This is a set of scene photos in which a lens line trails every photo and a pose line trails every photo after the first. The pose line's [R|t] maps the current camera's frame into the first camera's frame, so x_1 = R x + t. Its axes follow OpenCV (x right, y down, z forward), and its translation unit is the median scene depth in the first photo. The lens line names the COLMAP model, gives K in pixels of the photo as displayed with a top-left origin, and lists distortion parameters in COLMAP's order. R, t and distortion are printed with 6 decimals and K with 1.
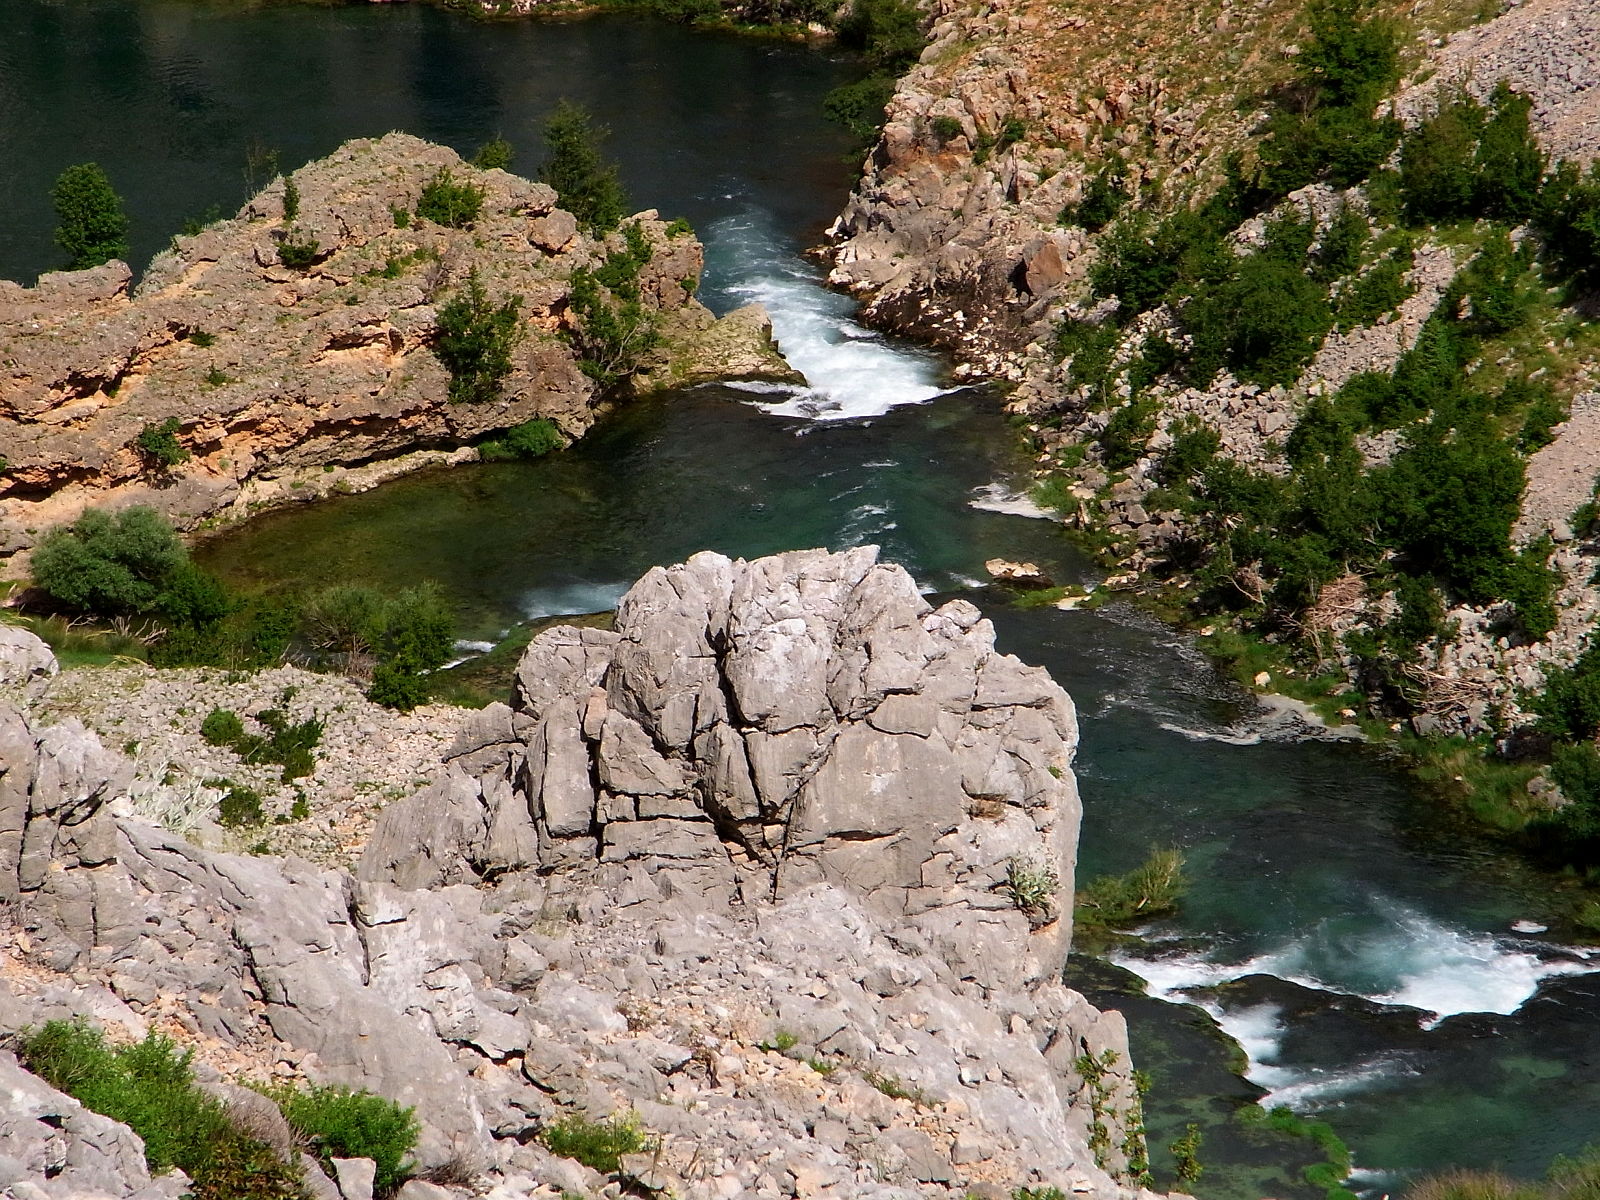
lens RADIAL K [[9118.0, 0, 797.5], [0, 9118.0, 598.3], [0, 0, 1]] dist [1.289489, 0.000000]
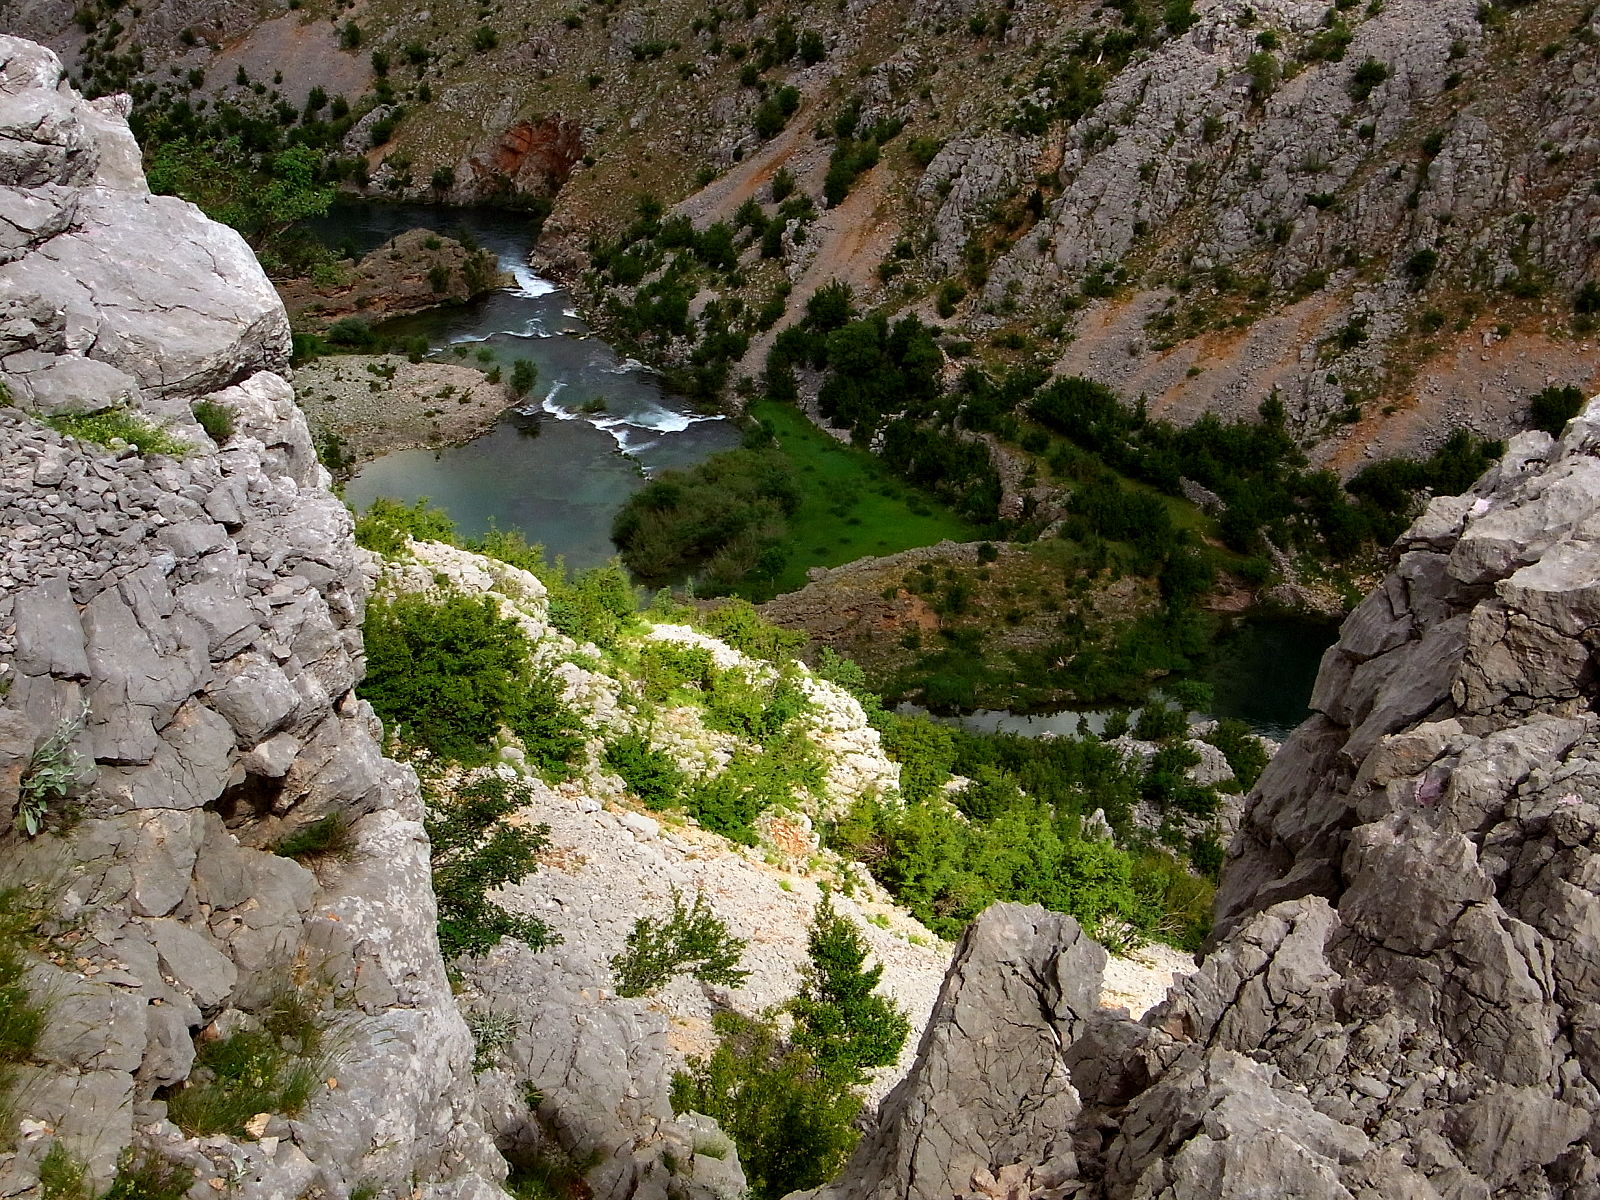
lens RADIAL K [[1870.0, 0, 799.6], [0, 1870.0, 613.6], [0, 0, 1]] dist [-0.039966, 0.000000]
pose [[0.994243, -0.025638, 0.104037, 0.035775], [0.012678, 0.992279, 0.123373, 0.021069], [-0.106397, -0.121343, 0.986892, 0.129304]]
